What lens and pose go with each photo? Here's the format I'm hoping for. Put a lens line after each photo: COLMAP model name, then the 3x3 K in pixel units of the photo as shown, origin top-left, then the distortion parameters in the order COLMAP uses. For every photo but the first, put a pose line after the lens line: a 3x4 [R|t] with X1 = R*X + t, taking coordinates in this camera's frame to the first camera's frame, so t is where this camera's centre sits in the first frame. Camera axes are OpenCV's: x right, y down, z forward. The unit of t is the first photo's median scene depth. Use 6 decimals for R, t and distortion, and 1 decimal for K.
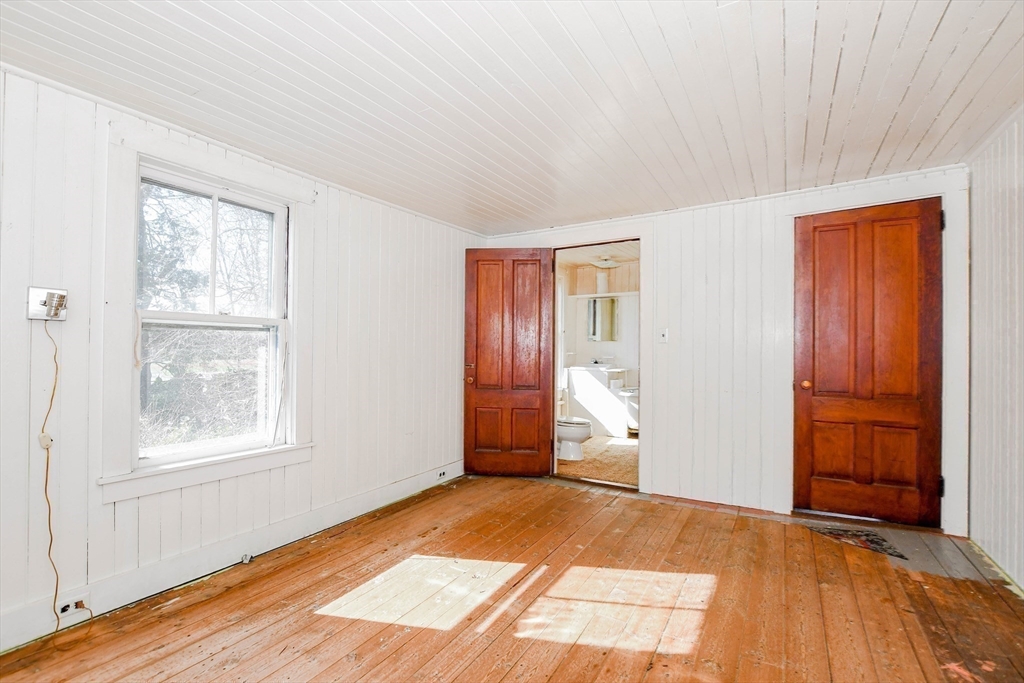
lens RADIAL K [[453.3, 0, 516.6], [0, 453.3, 340.9], [0, 0, 1]] dist [-0.033970, 0.004665]
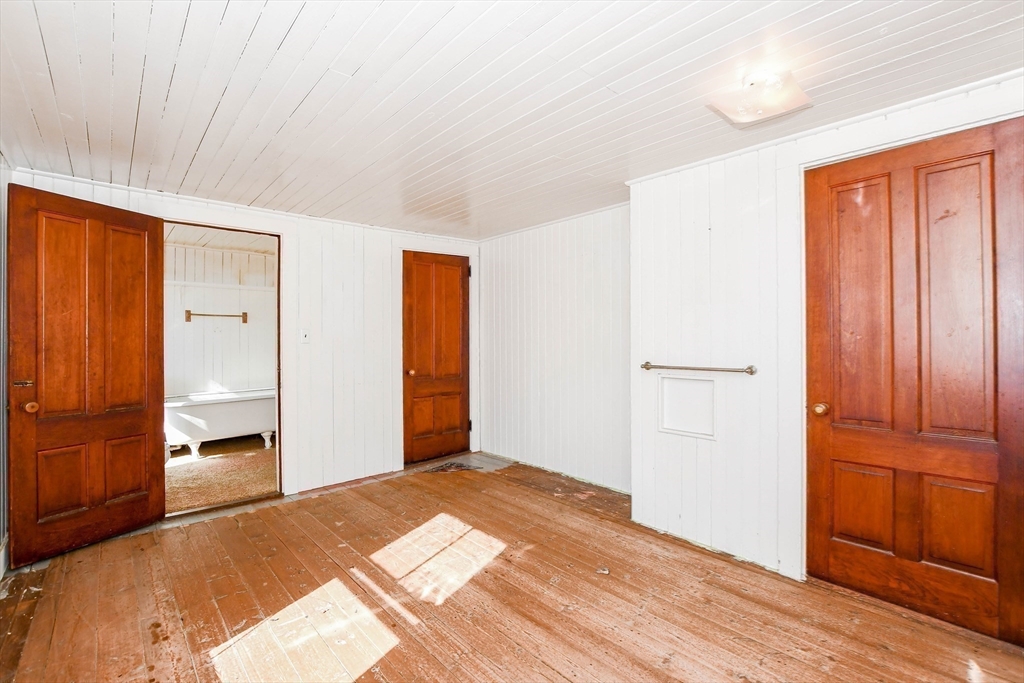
lens RADIAL K [[453.3, 0, 516.6], [0, 453.3, 340.9], [0, 0, 1]] dist [-0.033970, 0.004665]
pose [[0.282553, -0.003836, 0.959244, -0.668987], [-0.008410, 0.999944, 0.006476, -0.015100], [-0.959215, -0.009897, 0.282505, 0.314812]]
